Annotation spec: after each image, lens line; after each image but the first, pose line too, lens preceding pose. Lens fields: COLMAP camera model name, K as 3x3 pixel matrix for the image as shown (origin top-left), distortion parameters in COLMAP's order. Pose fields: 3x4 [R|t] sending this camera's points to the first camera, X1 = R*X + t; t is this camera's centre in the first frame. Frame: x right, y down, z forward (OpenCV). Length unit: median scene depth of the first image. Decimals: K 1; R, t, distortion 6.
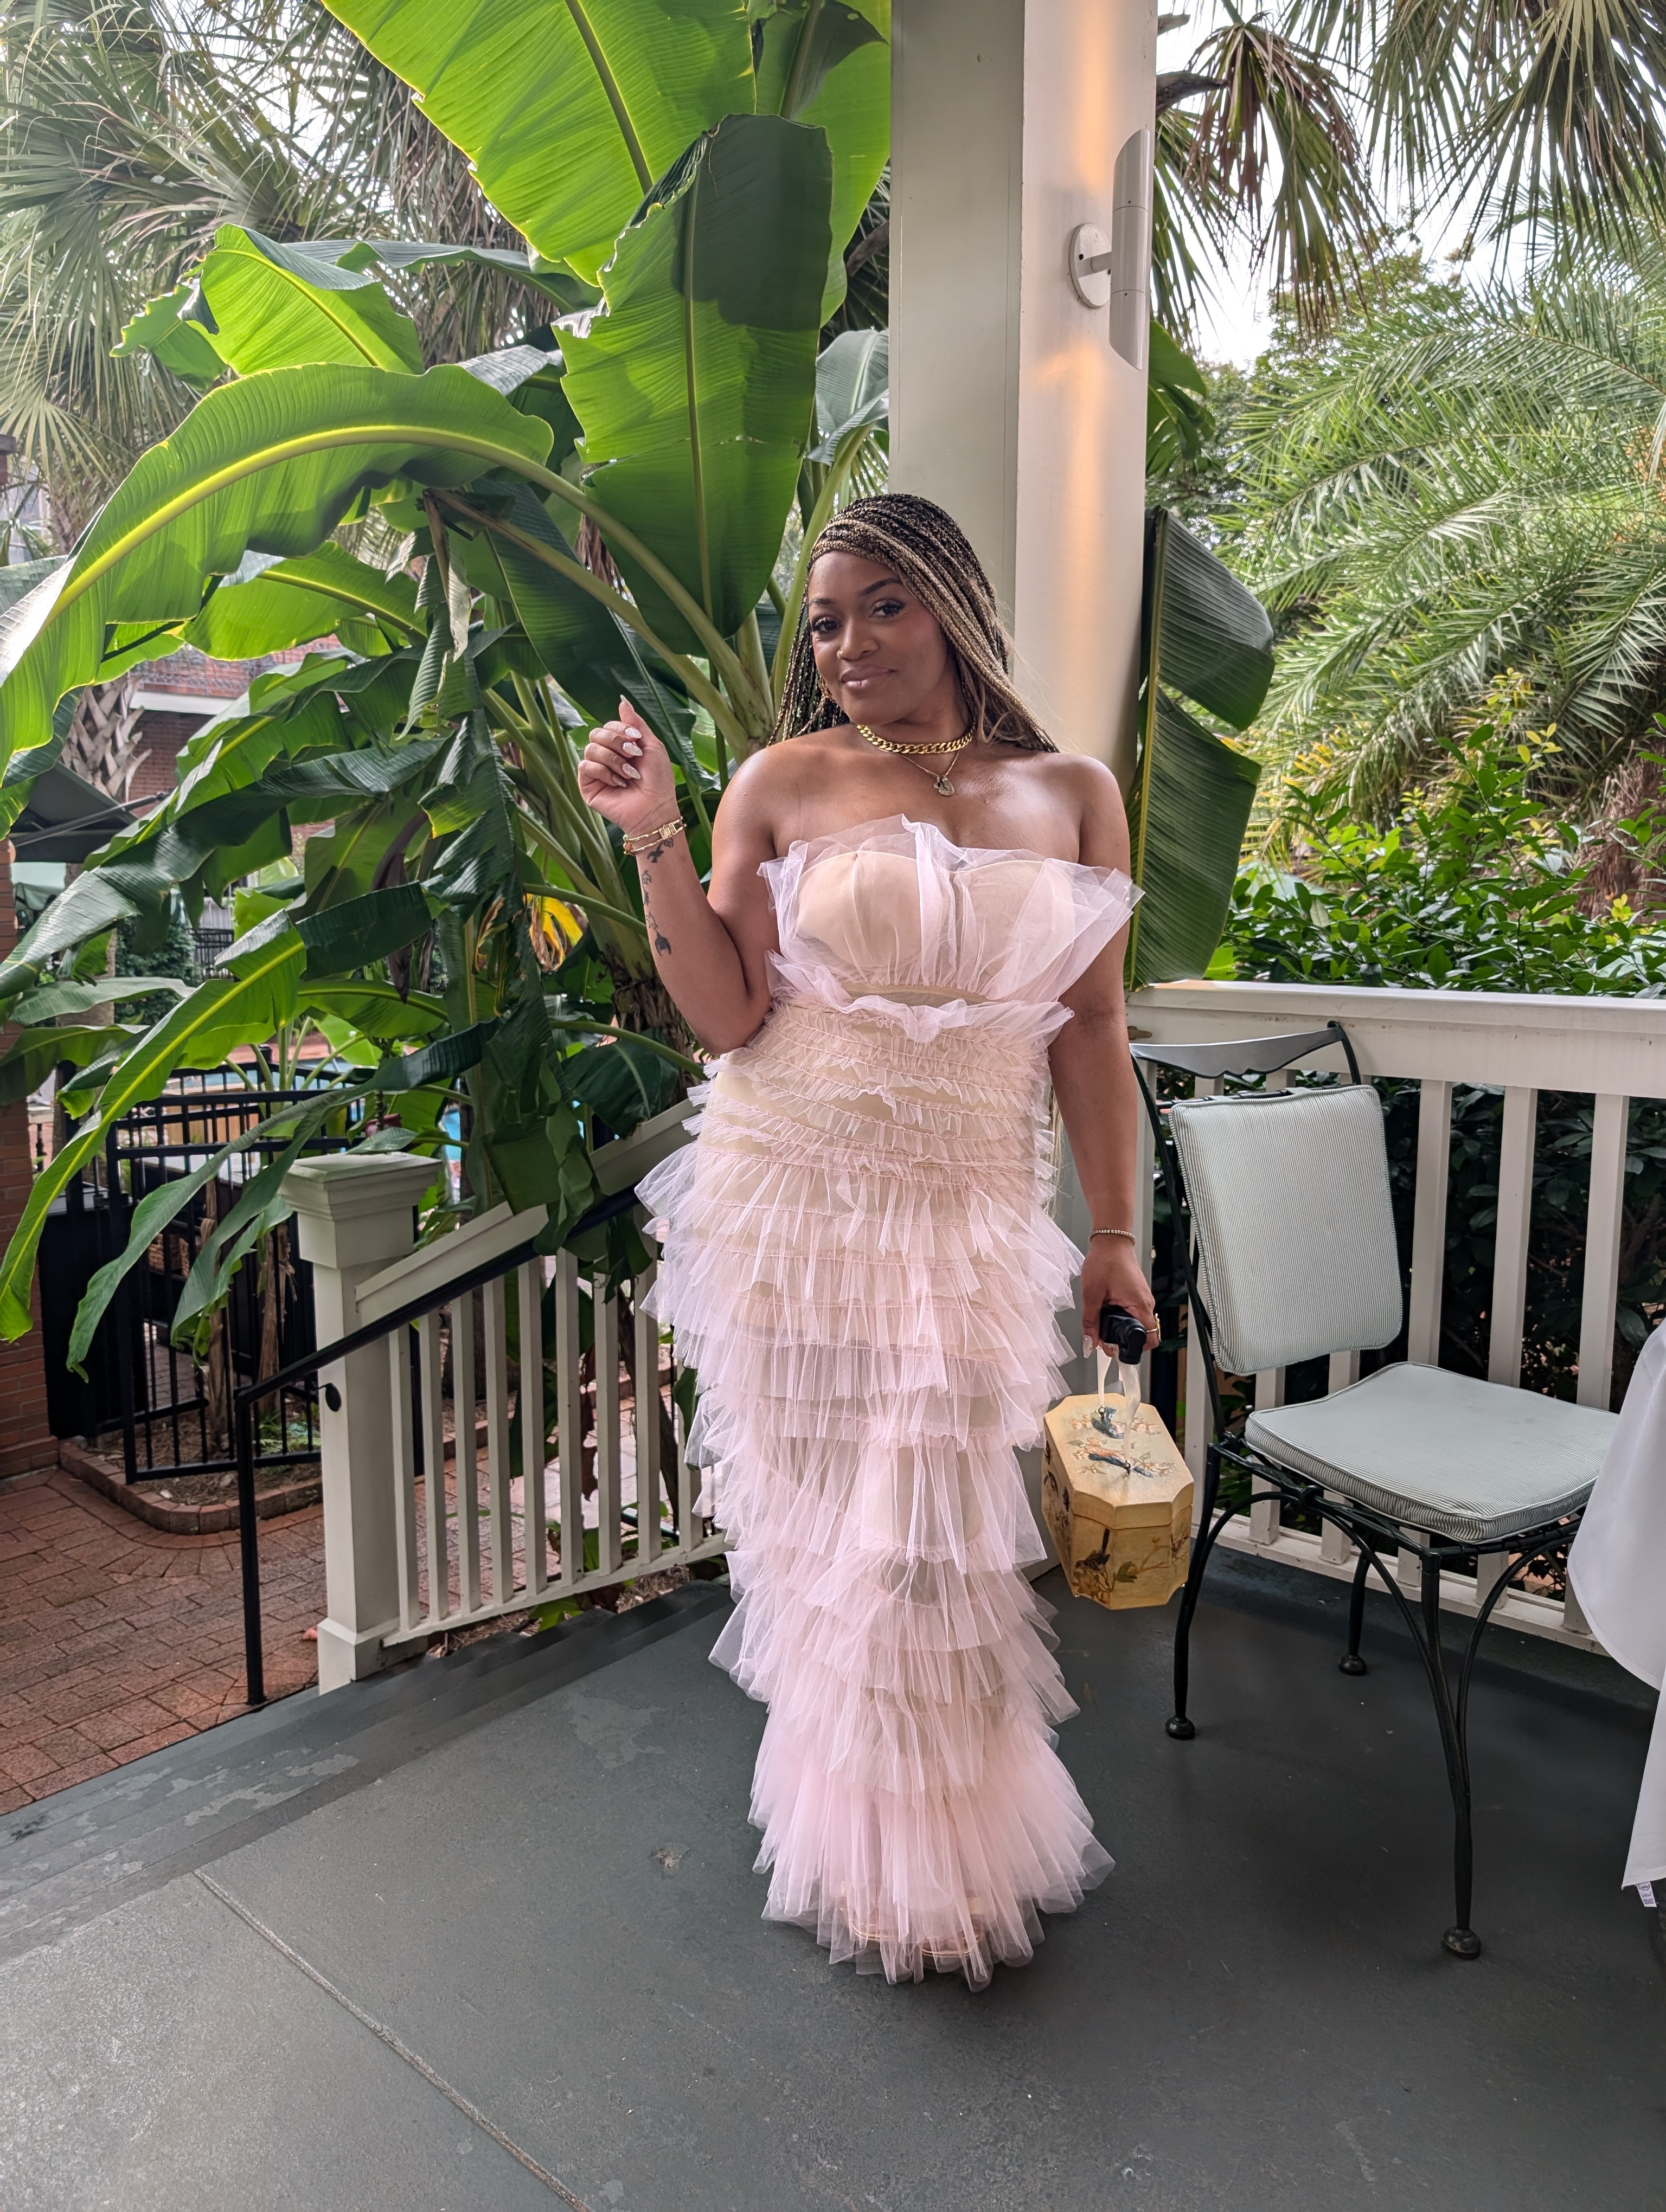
lens RADIAL K [[1538.5, 0, 833.3], [0, 1538.5, 1109.1], [0, 0, 1]] dist [-0.002677, -0.001283]
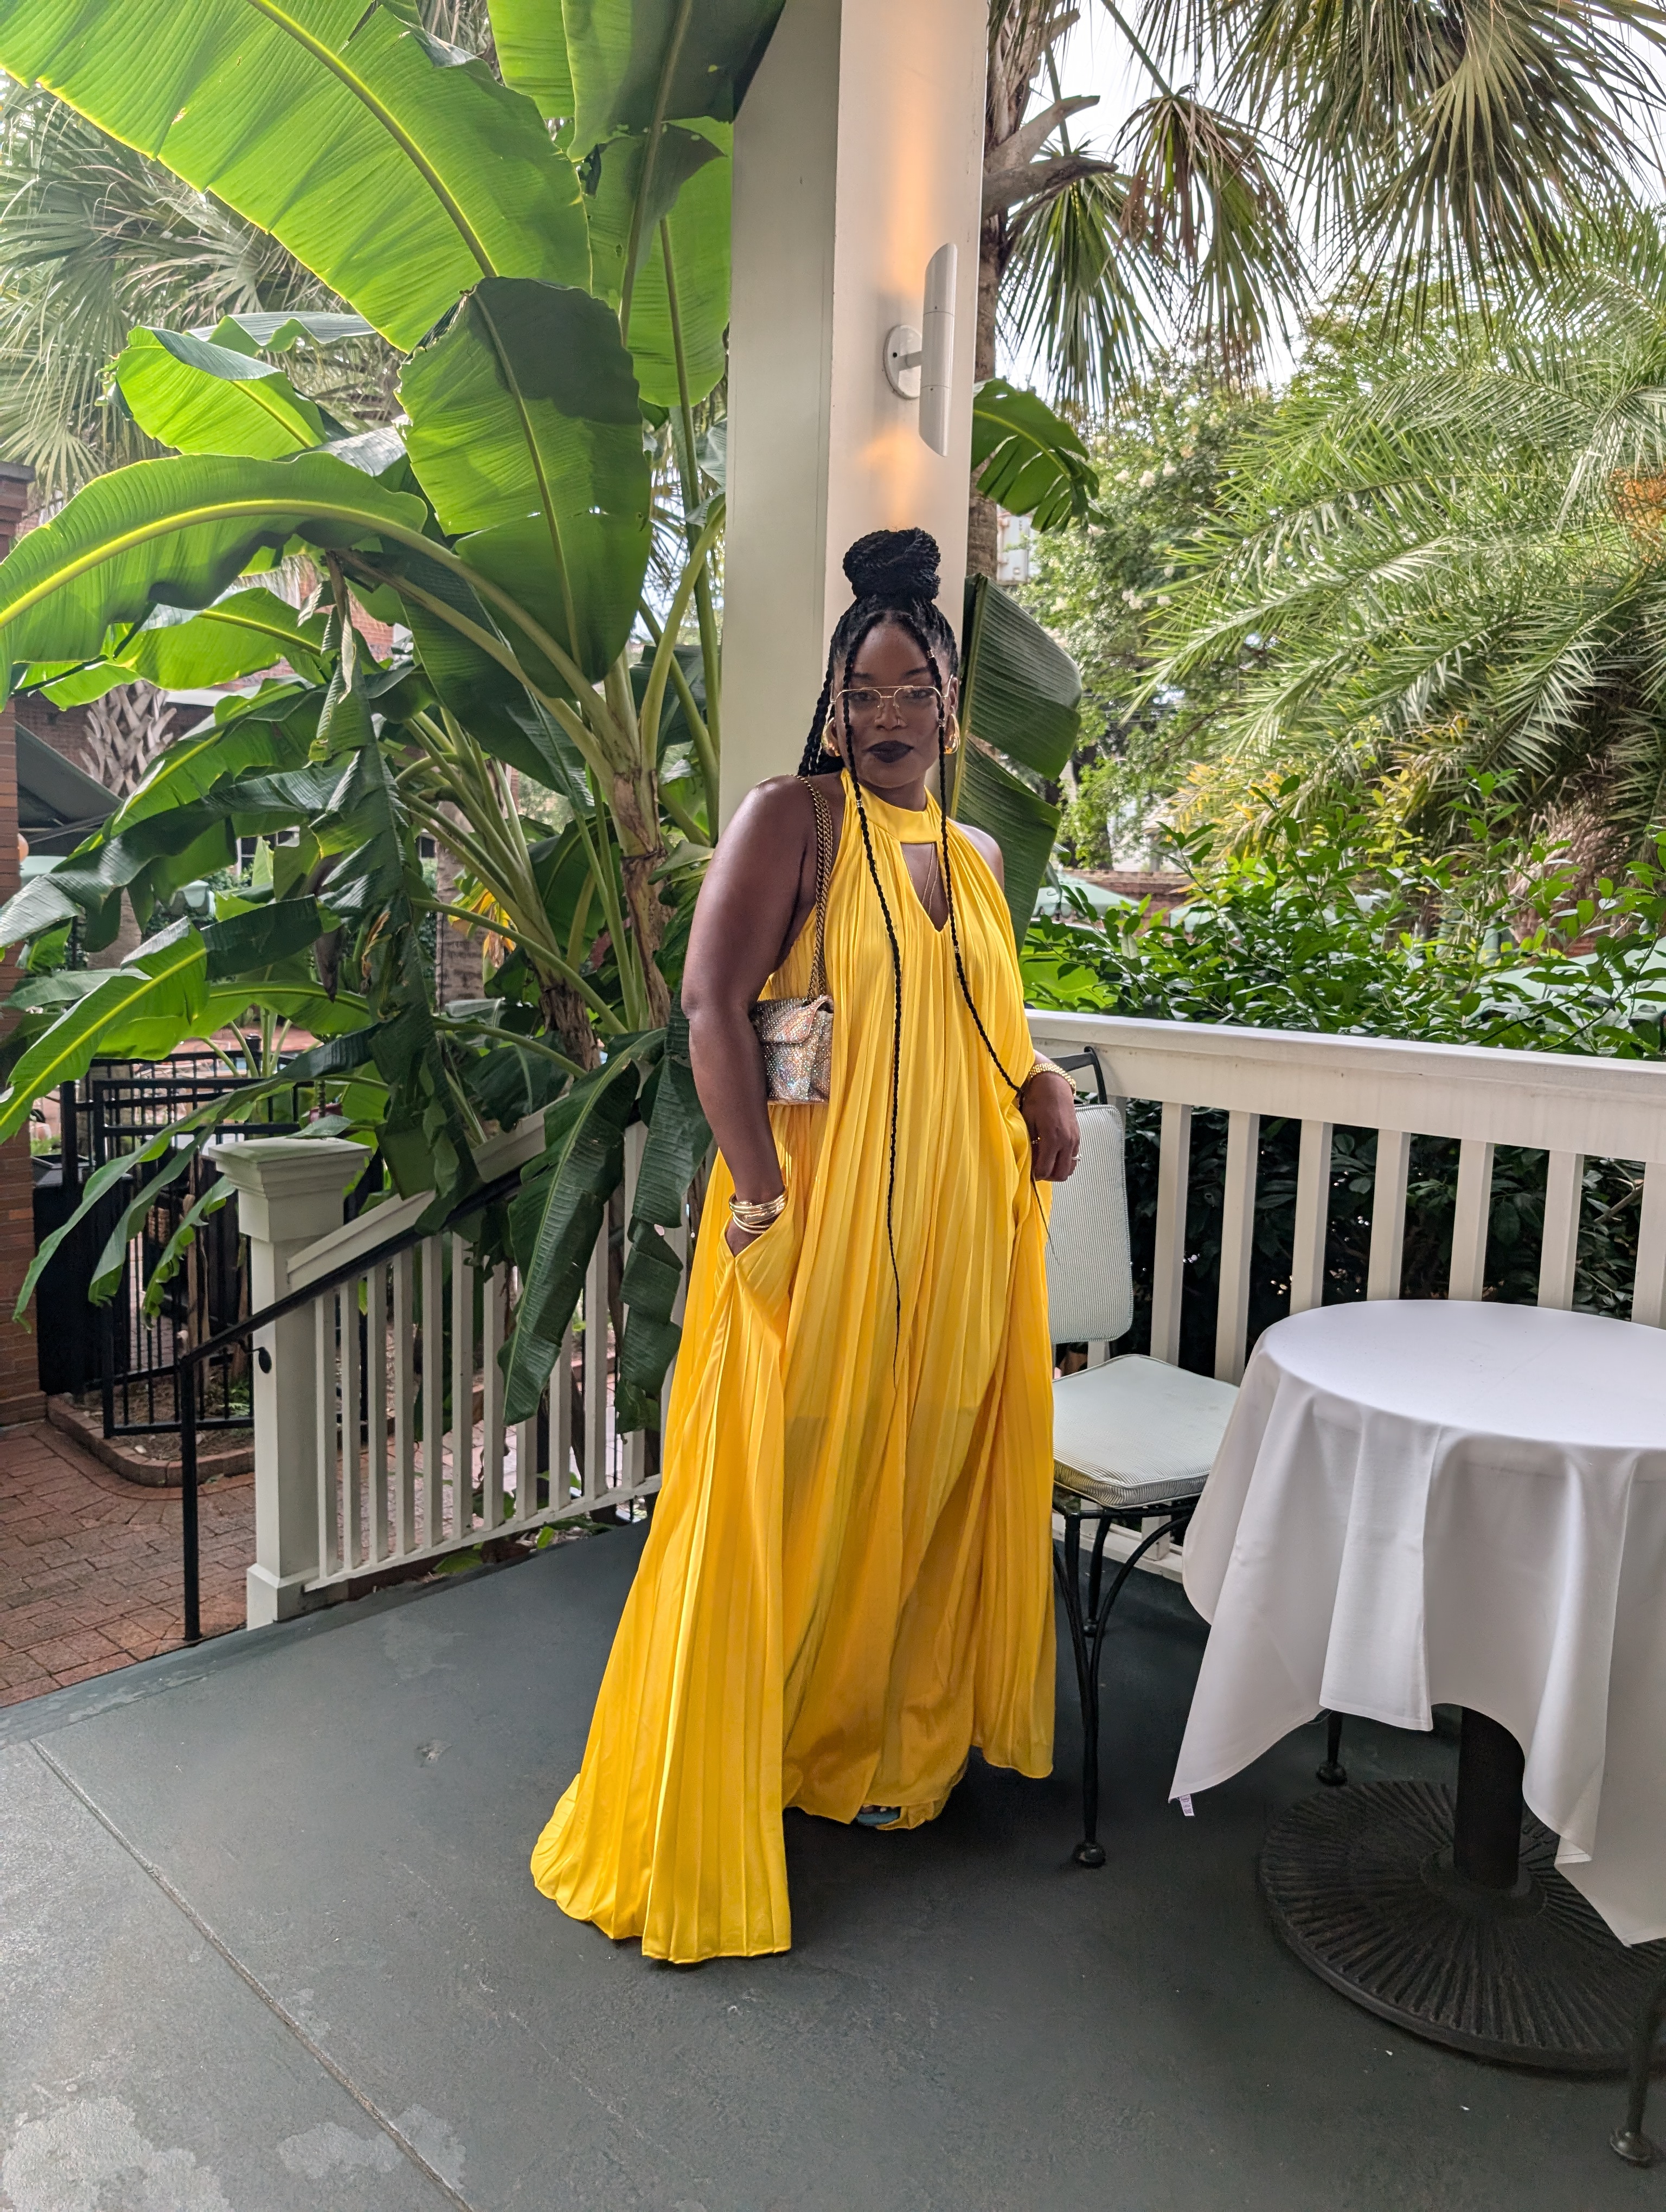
lens RADIAL K [[1559.1, 0, 833.0], [0, 1559.1, 1106.0], [0, 0, 1]] dist [-0.003171, -0.003024]
pose [[0.998186, 0.033307, -0.050150, 0.122165], [-0.033512, 0.999433, -0.003252, -0.002652], [0.050013, 0.004926, 0.998736, -0.081888]]
